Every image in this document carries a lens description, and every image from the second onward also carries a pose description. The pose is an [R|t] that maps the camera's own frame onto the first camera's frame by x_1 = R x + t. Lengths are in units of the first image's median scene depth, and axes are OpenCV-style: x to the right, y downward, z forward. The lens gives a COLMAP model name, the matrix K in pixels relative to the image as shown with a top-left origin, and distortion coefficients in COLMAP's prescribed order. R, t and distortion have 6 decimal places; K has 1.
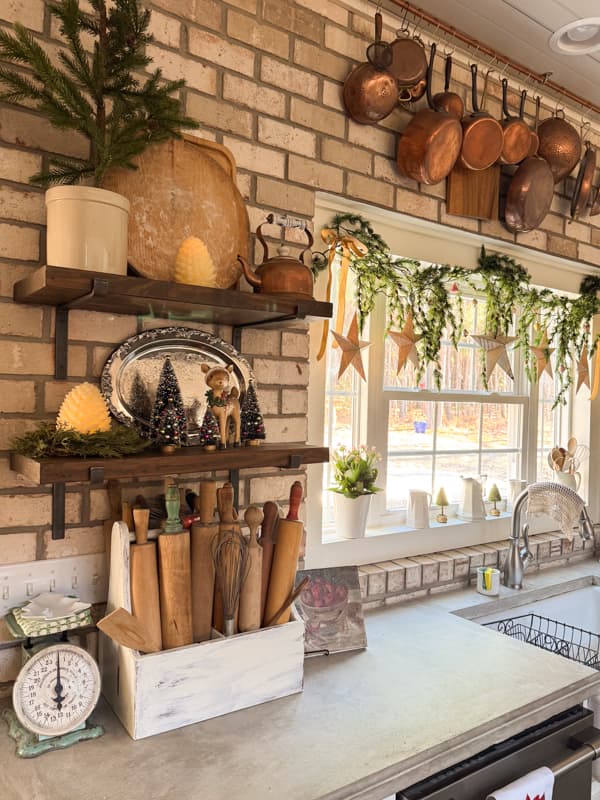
lens RADIAL K [[591.7, 0, 300.4], [0, 591.7, 404.1], [0, 0, 1]] dist [0.084446, -0.148399]
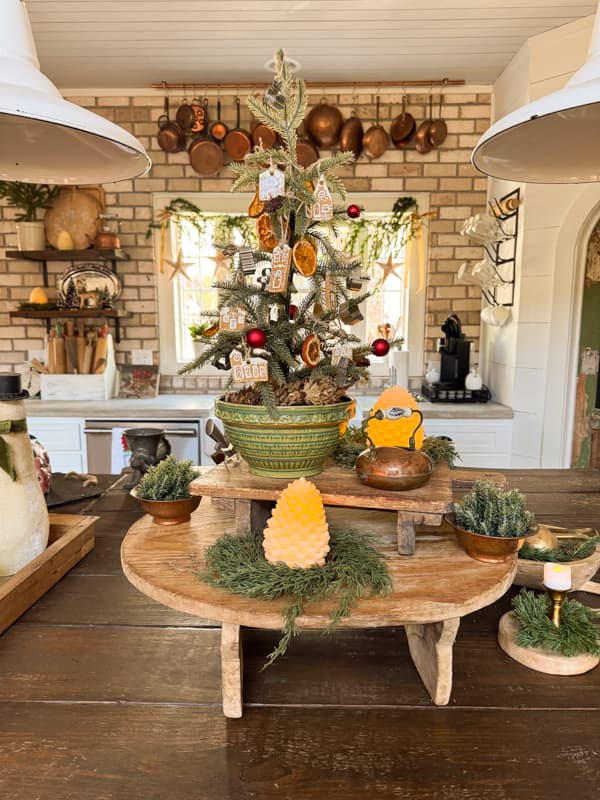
lens RADIAL K [[591.7, 0, 300.4], [0, 591.7, 404.1], [0, 0, 1]] dist [0.084446, -0.148399]
pose [[0.807096, 0.061528, -0.587206, 1.928709], [0.015410, 0.992021, 0.125126, 0.146962], [0.590220, -0.110038, 0.799708, -0.527278]]
